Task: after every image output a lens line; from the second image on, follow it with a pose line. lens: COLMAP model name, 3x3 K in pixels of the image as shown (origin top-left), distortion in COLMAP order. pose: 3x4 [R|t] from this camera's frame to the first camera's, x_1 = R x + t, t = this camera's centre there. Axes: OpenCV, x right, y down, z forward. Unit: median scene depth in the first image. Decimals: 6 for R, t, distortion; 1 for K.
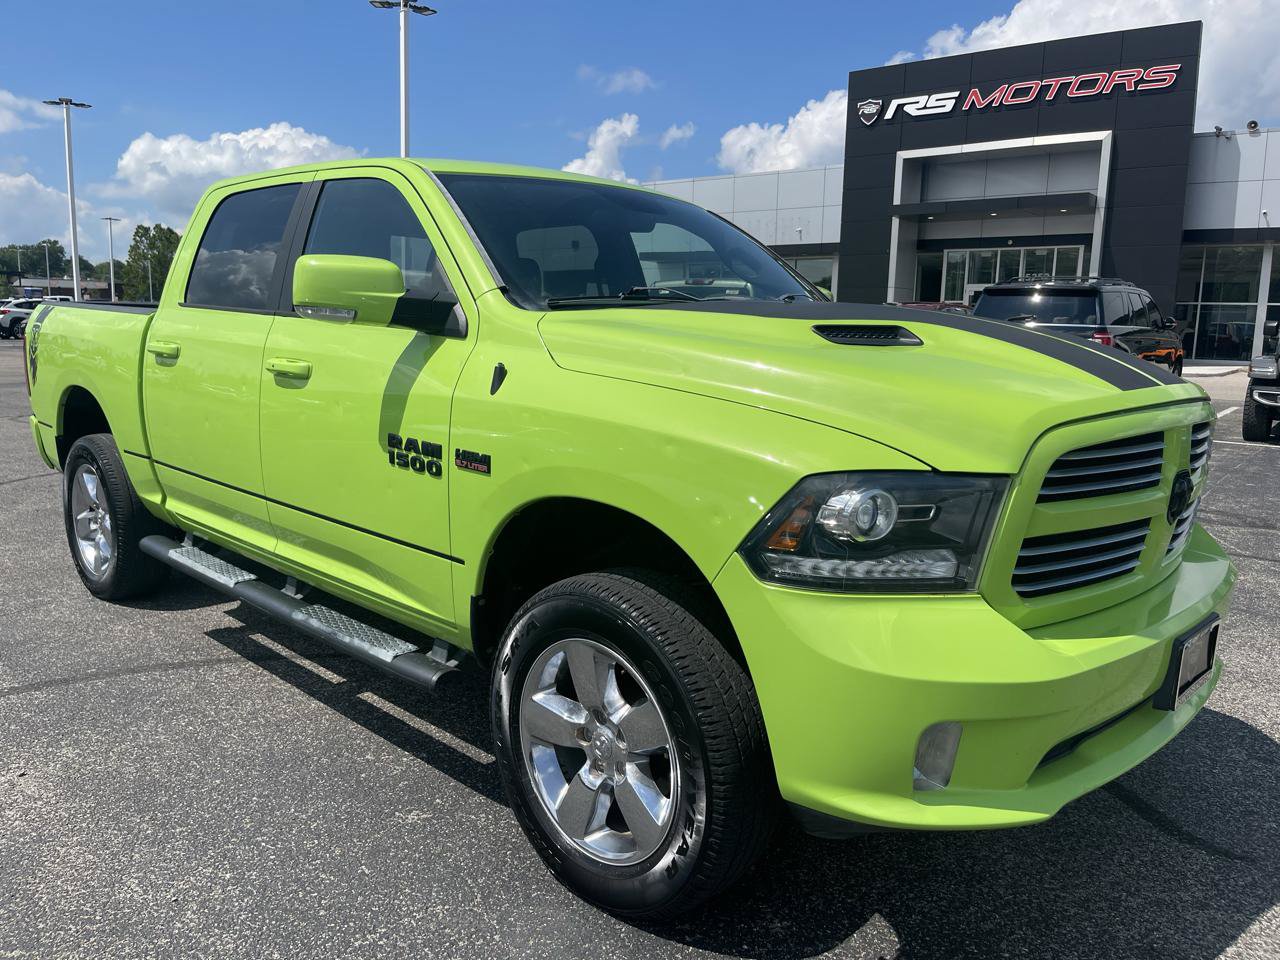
lens RADIAL K [[961.5, 0, 648.2], [0, 961.5, 476.6], [0, 0, 1]] dist [0.085271, -0.120044]
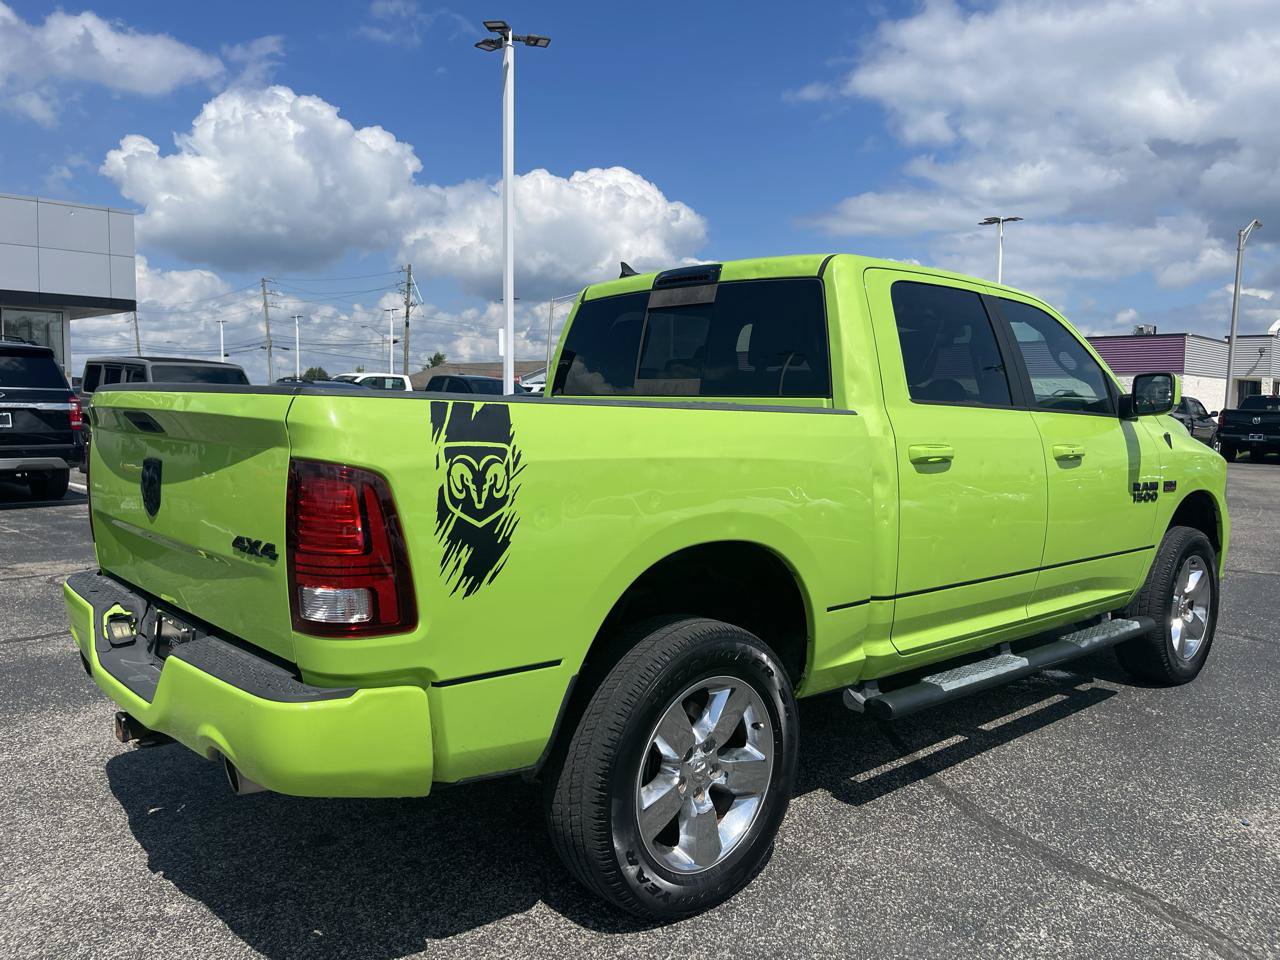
lens RADIAL K [[968.1, 0, 640.0], [0, 968.1, 480.0], [0, 0, 1]] dist [0.085503, -0.111684]
pose [[0.072352, -0.100836, 0.992269, -1.975834], [0.147004, 0.985089, 0.089388, -0.321014], [-0.986486, 0.139400, 0.086097, 1.705538]]
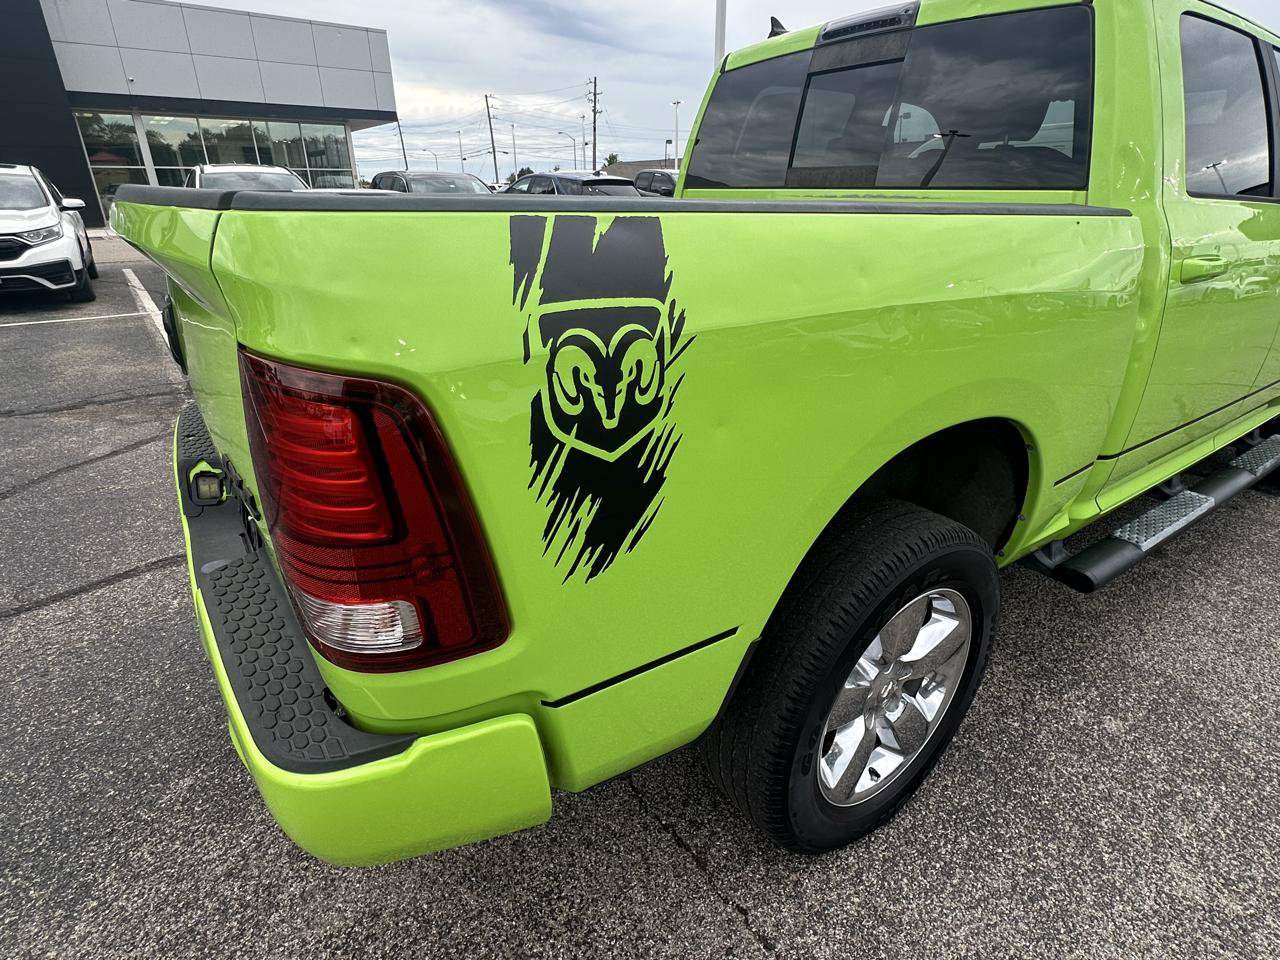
lens RADIAL K [[675.4, 0, 643.5], [0, 675.4, 467.9], [0, 0, 1]] dist [0.002268, 0.000366]
pose [[0.183215, -0.392502, 0.901318, -1.469730], [0.161906, 0.916365, 0.366144, -0.336628], [-0.969649, 0.078846, 0.231440, 1.825832]]
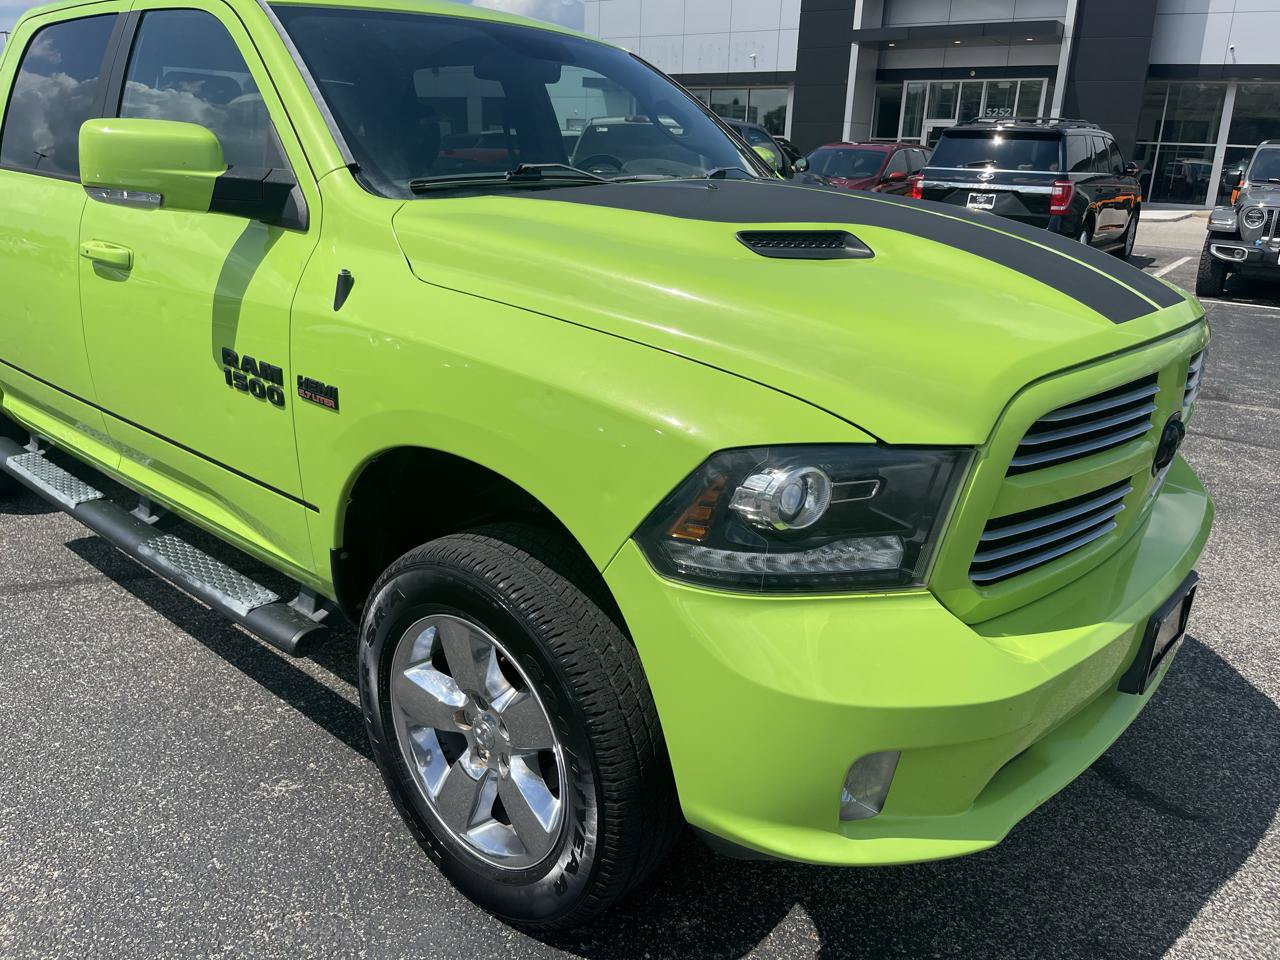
lens RADIAL K [[961.5, 0, 648.2], [0, 961.5, 476.6], [0, 0, 1]] dist [0.085271, -0.120044]
pose [[0.998645, -0.006077, 0.051675, 0.047080], [-0.002409, 0.986690, 0.162596, -0.073262], [-0.051975, -0.162500, 0.985339, 0.164269]]
